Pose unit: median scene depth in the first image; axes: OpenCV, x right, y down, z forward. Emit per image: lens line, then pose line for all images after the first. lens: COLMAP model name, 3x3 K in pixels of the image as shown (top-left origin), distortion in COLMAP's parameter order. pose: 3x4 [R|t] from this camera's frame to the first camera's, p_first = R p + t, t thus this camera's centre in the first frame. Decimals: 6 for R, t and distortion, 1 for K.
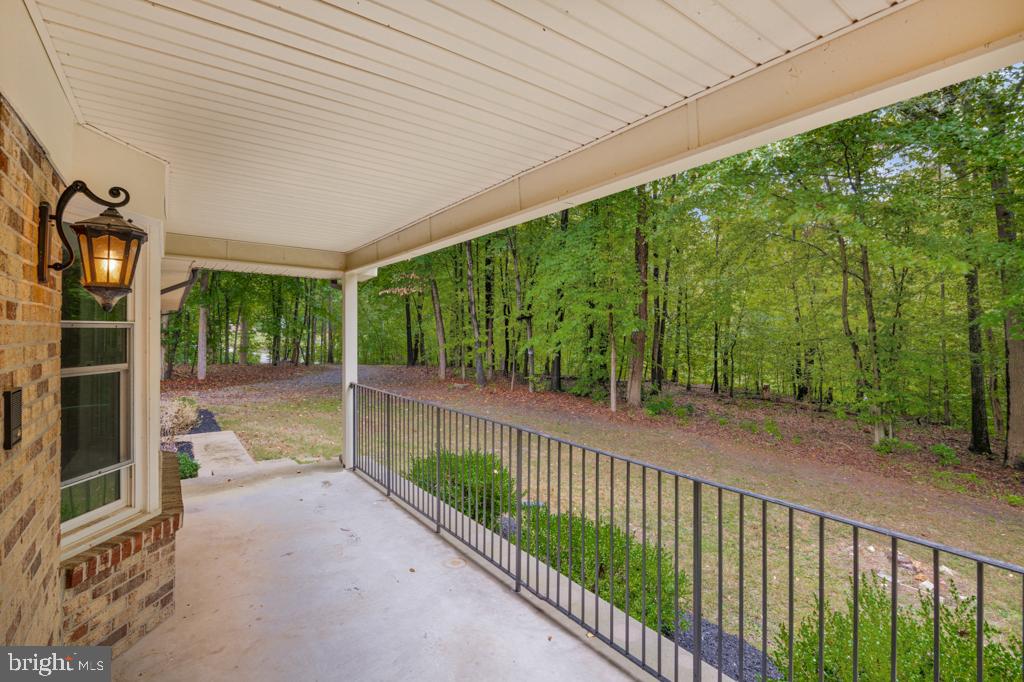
lens RADIAL K [[494.5, 0, 512.0], [0, 494.5, 341.0], [0, 0, 1]] dist [0.026537, -0.000222]
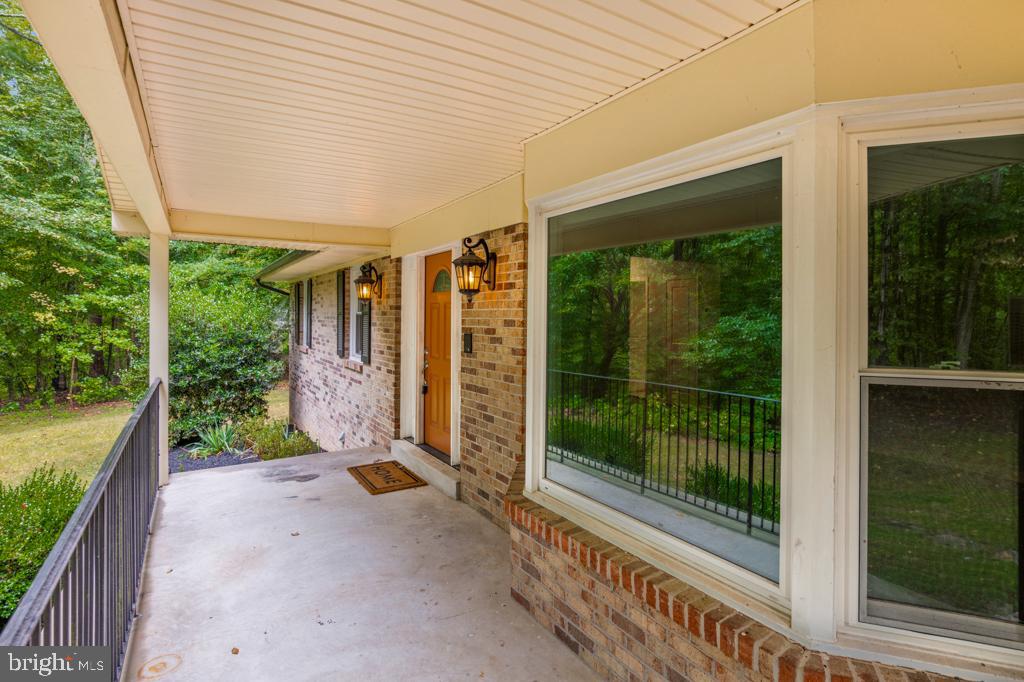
lens RADIAL K [[563.9, 0, 572.5], [0, 563.9, 313.0], [0, 0, 1]] dist [-0.000905, -0.000240]
pose [[-0.999942, -0.009463, 0.005054, -0.858542], [-0.009389, 0.999852, 0.014383, -0.037191], [-0.005189, 0.014335, -0.999884, 2.271556]]
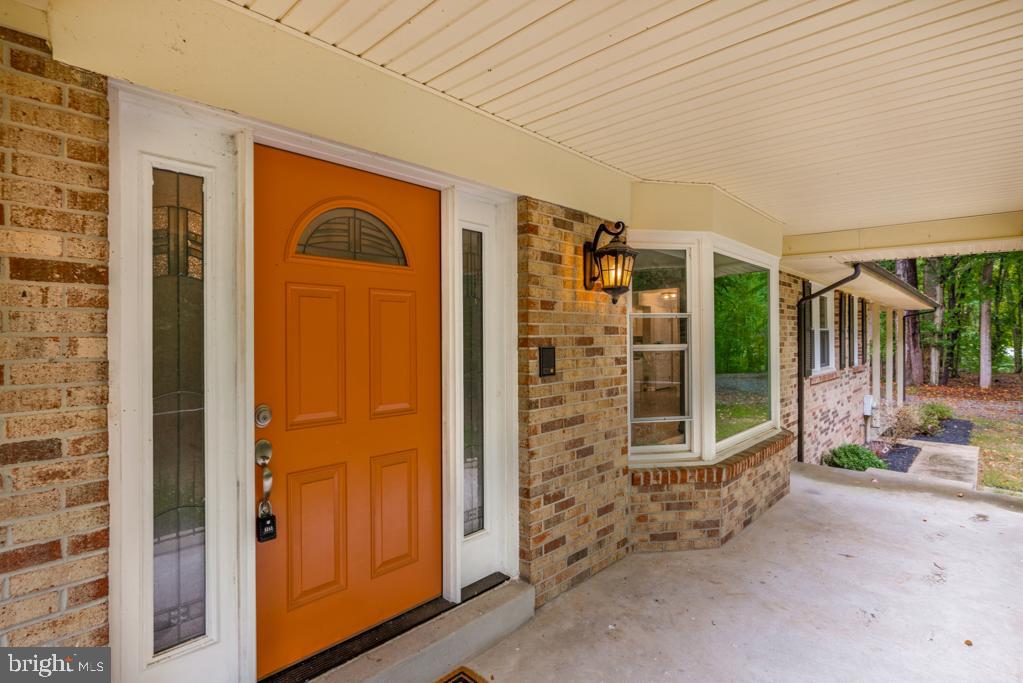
lens RADIAL K [[500.9, 0, 523.2], [0, 500.9, 343.8], [0, 0, 1]] dist [-0.002772, -0.000531]
pose [[0.219638, 0.003027, -0.975577, 0.452458], [-0.008101, 0.999966, 0.001278, 0.046474], [0.975548, 0.007623, 0.219655, 0.276852]]
